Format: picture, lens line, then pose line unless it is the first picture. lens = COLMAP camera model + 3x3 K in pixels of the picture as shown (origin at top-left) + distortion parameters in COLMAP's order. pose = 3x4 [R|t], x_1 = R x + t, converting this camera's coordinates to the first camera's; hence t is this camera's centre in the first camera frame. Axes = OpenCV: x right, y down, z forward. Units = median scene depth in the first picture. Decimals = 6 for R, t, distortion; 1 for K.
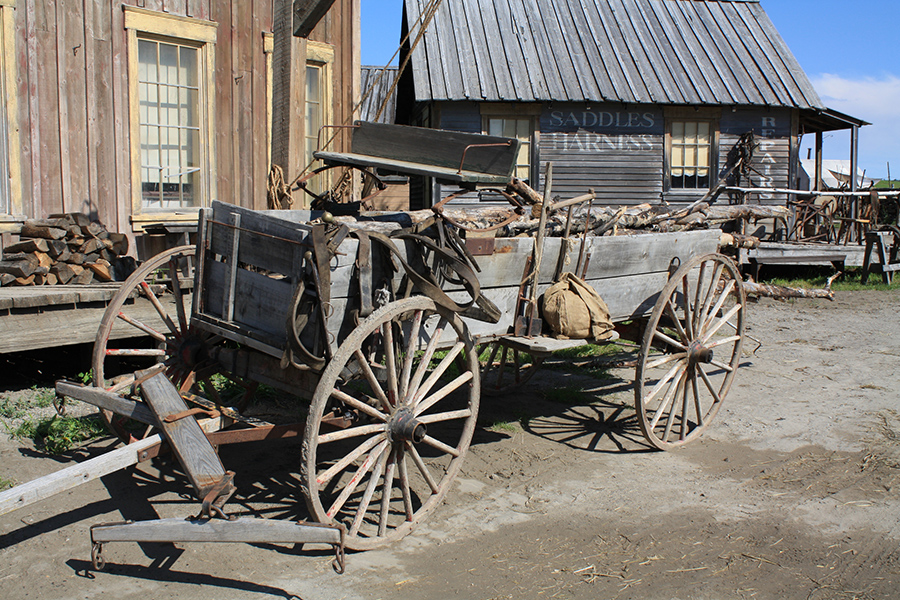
lens RADIAL K [[1013.2, 0, 445.6], [0, 1013.2, 300.8], [0, 0, 1]] dist [-0.062247, 0.000000]
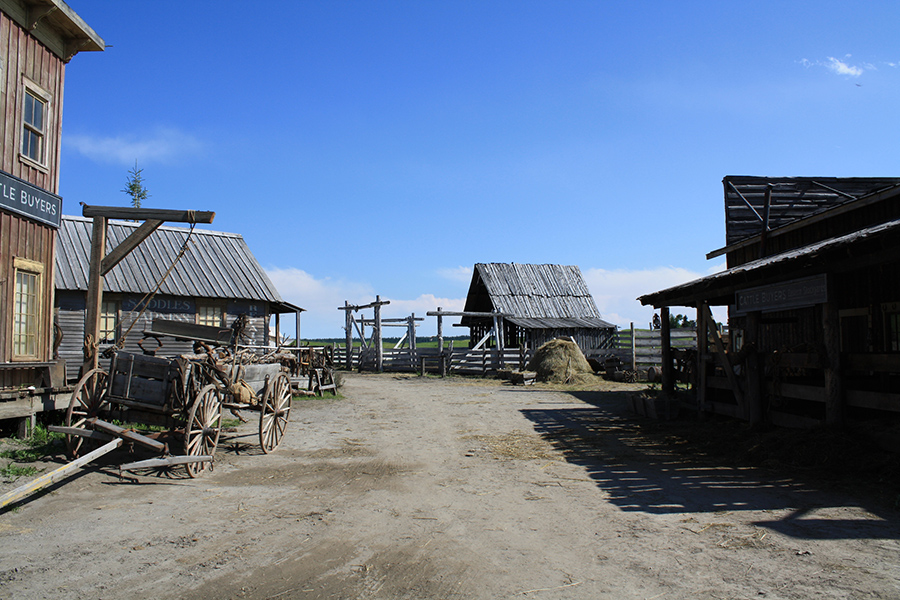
lens RADIAL K [[736.9, 0, 447.0], [0, 736.9, 302.4], [0, 0, 1]] dist [-0.062612, 0.004612]
pose [[0.812143, 0.039766, 0.582102, -0.163639], [0.058938, 0.986980, -0.149654, 0.027066], [-0.580474, 0.155848, 0.799225, -0.247767]]
